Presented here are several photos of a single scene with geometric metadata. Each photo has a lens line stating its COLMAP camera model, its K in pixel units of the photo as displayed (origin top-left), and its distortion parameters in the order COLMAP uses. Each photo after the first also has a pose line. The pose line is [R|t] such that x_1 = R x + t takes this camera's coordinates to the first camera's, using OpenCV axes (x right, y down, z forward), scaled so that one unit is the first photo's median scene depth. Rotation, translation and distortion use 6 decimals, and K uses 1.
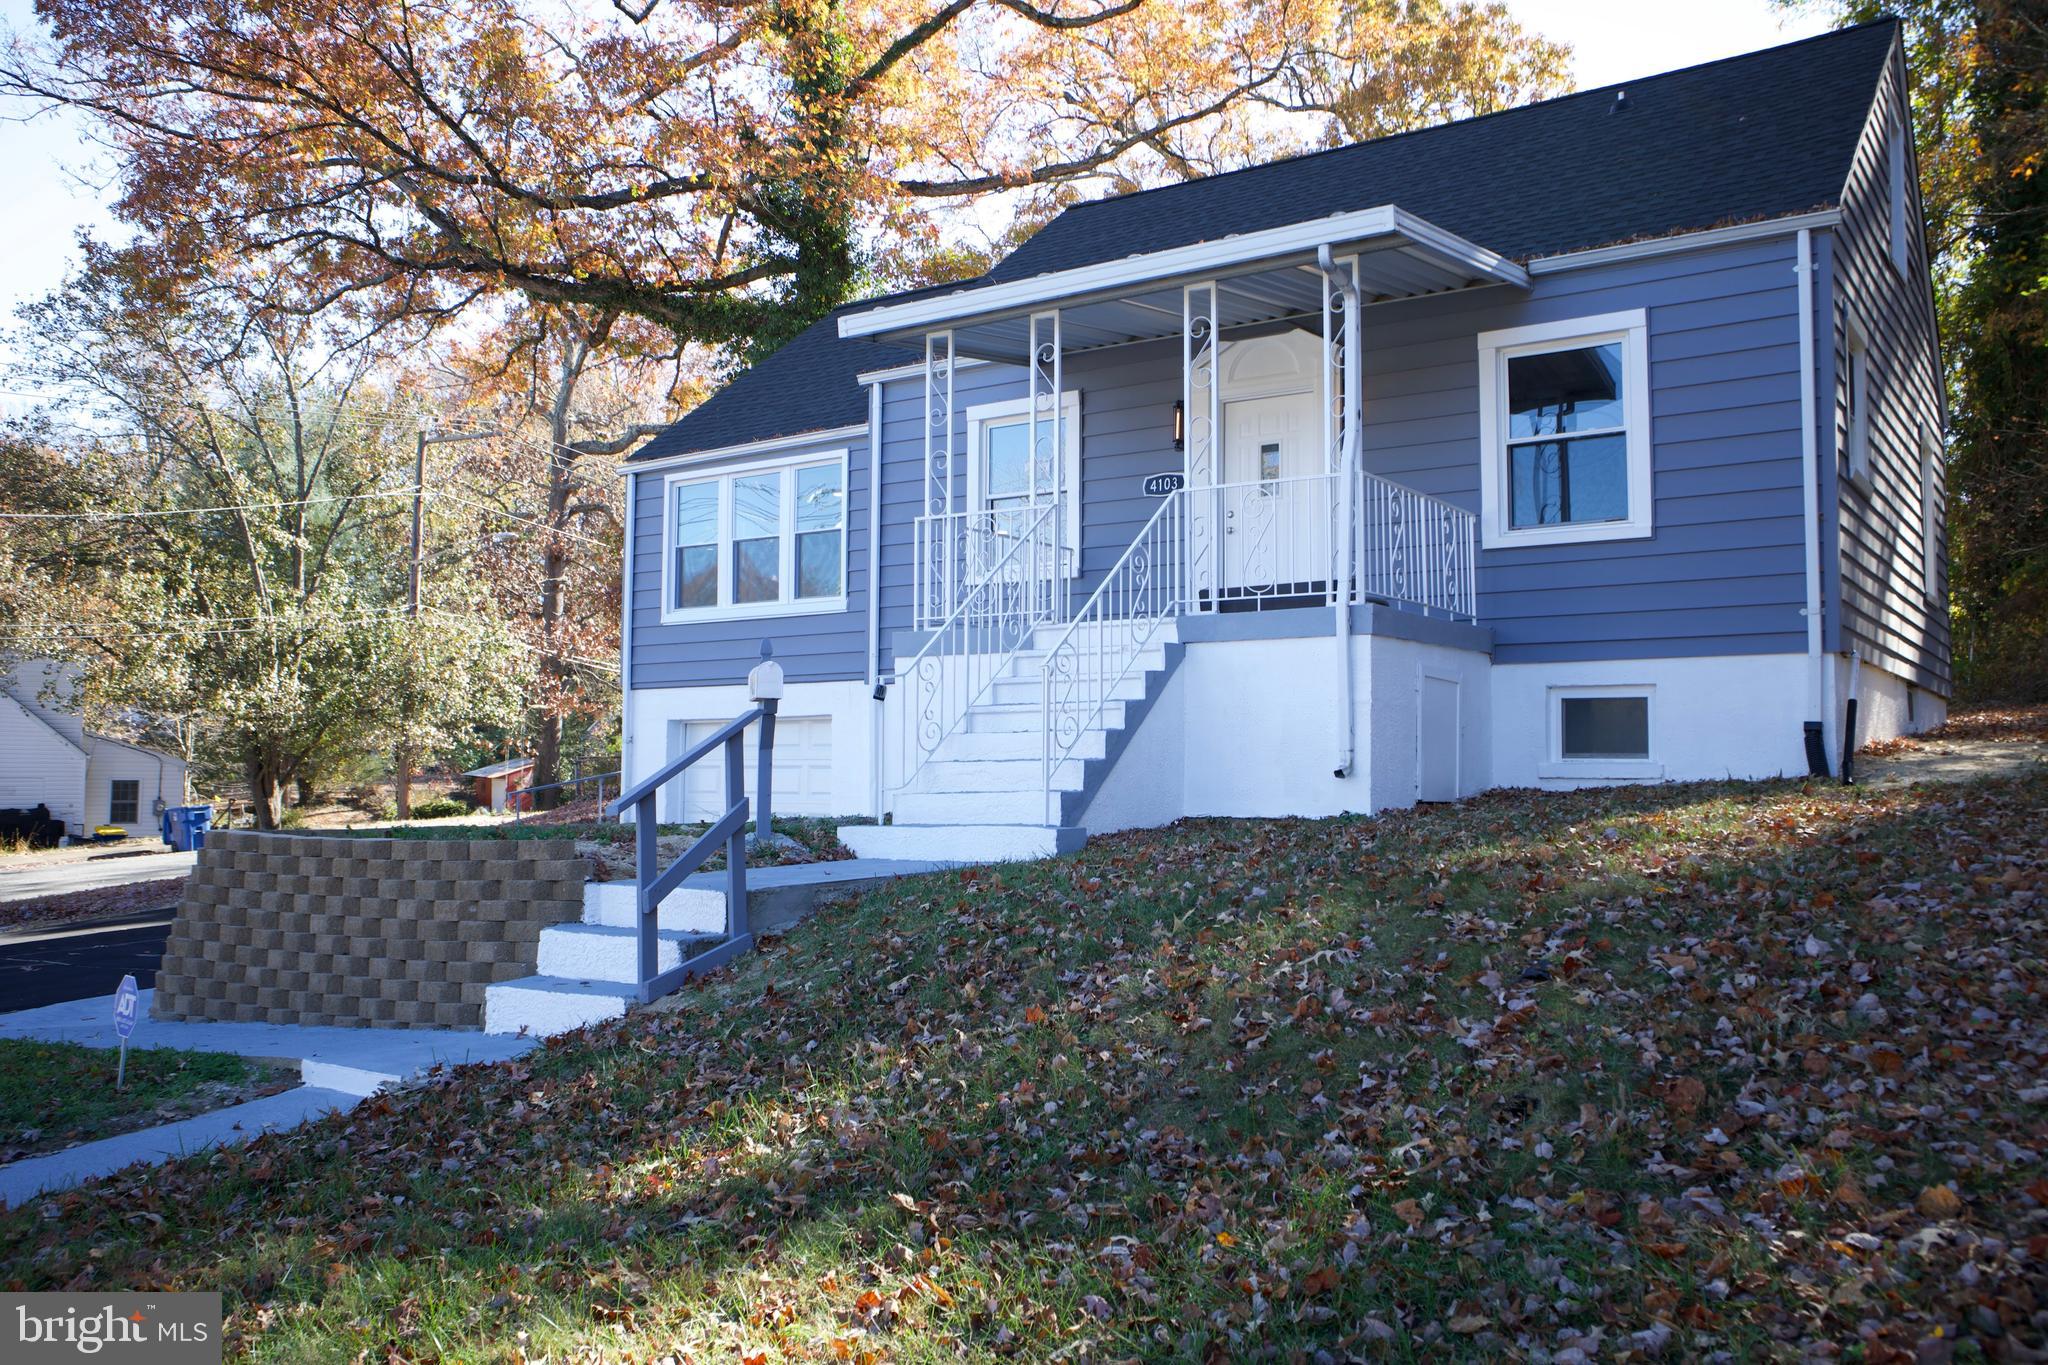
lens RADIAL K [[1658.4, 0, 995.2], [0, 1658.4, 678.2], [0, 0, 1]] dist [-0.008378, -0.000865]
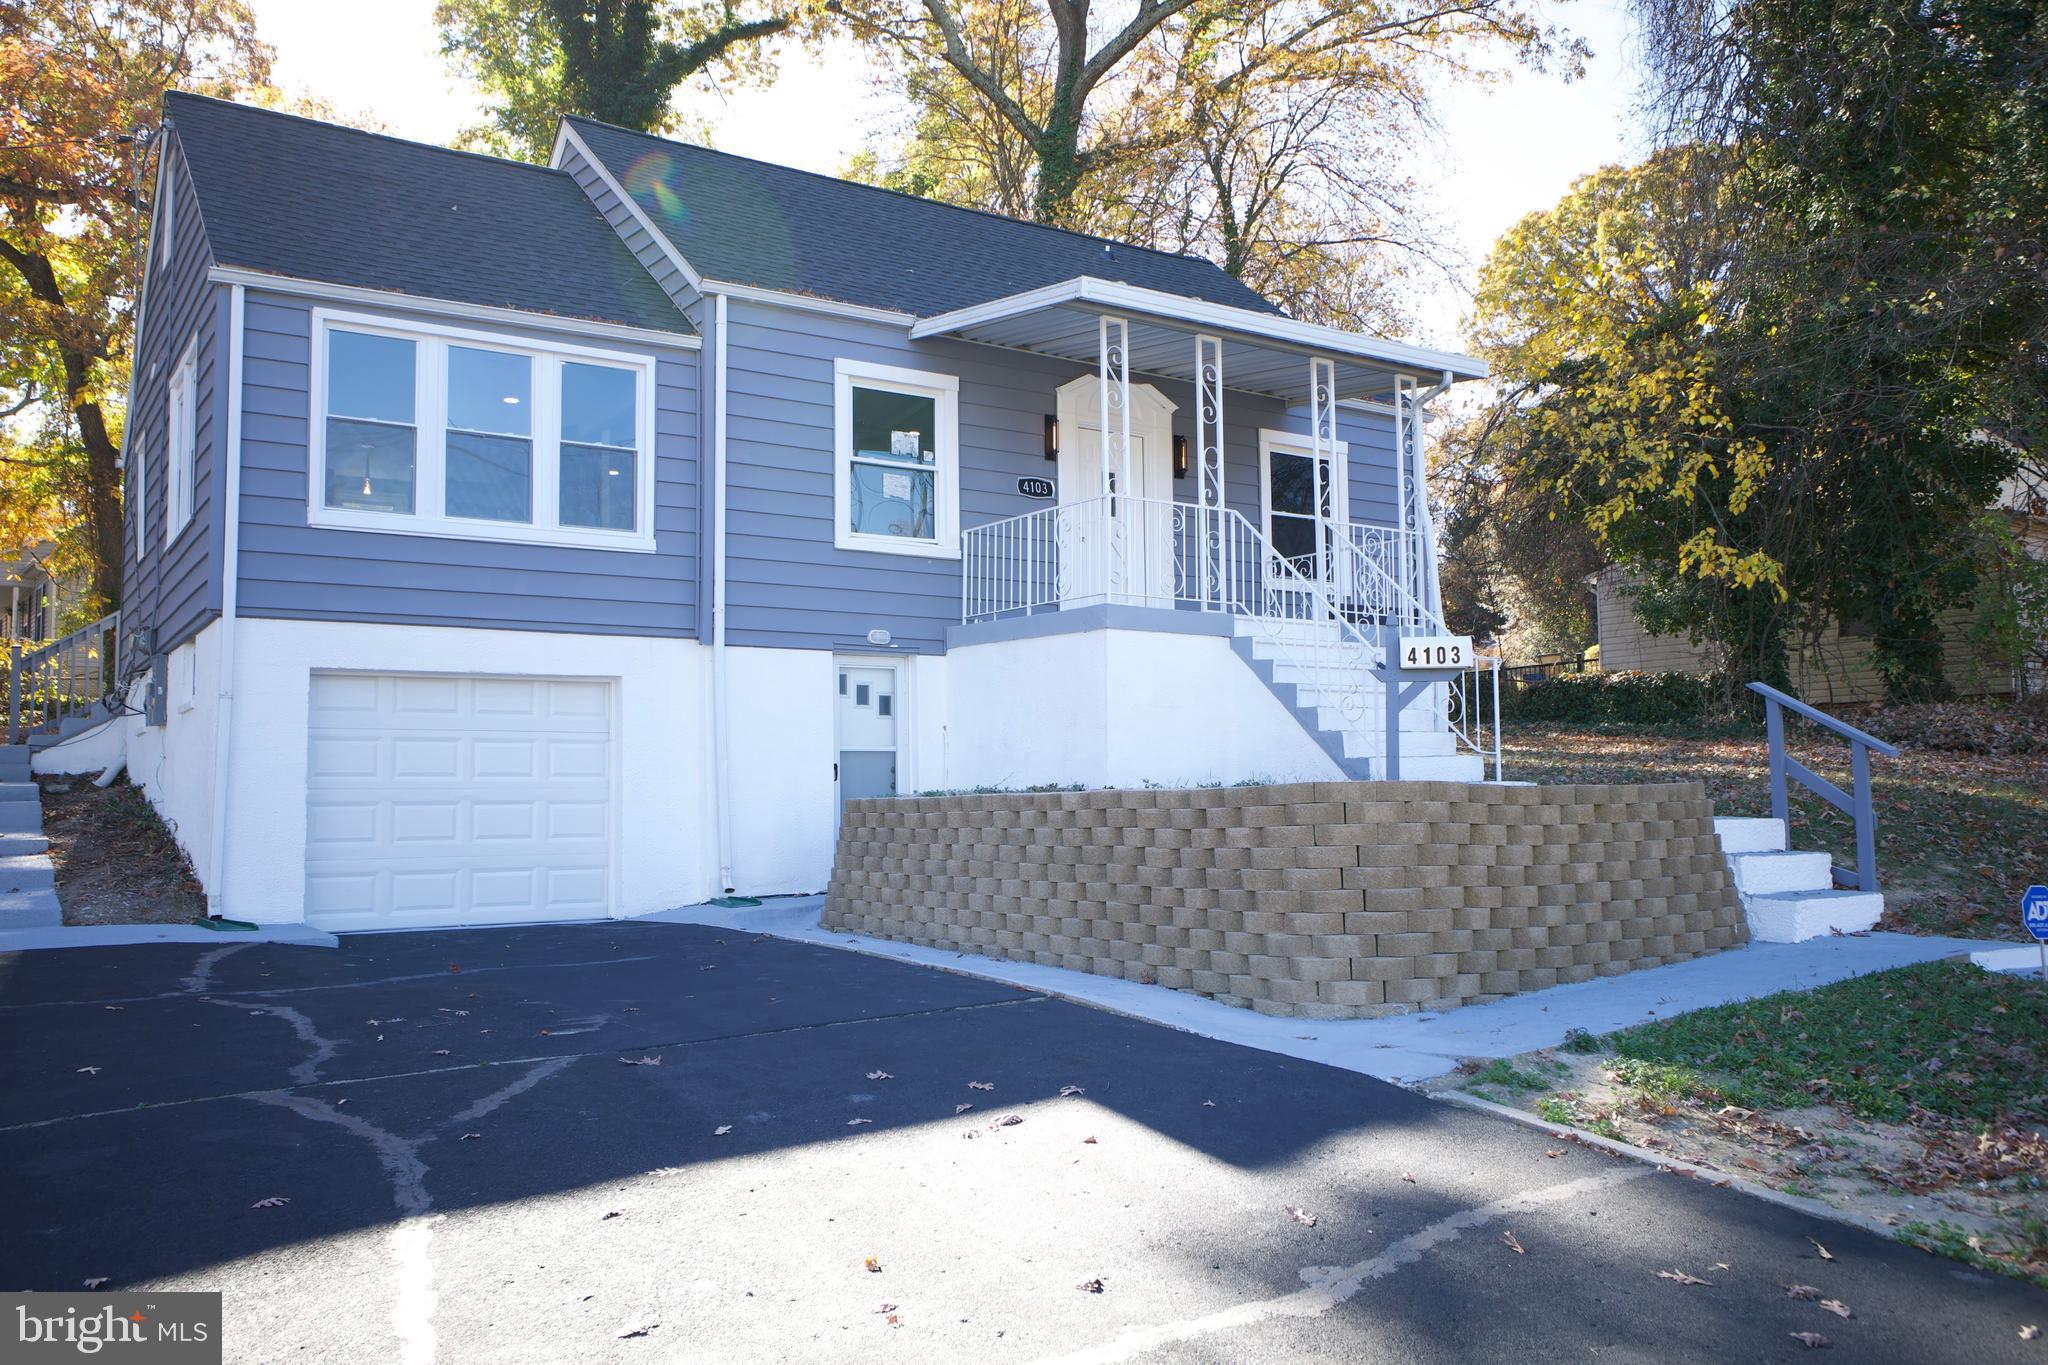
lens RADIAL K [[1683.4, 0, 991.7], [0, 1683.4, 678.1], [0, 0, 1]] dist [-0.042947, 0.124878]
pose [[0.367641, 0.063773, 0.927779, -0.949355], [-0.047704, 0.997626, -0.049670, 0.065955], [-0.928743, -0.025998, 0.369810, 0.631855]]
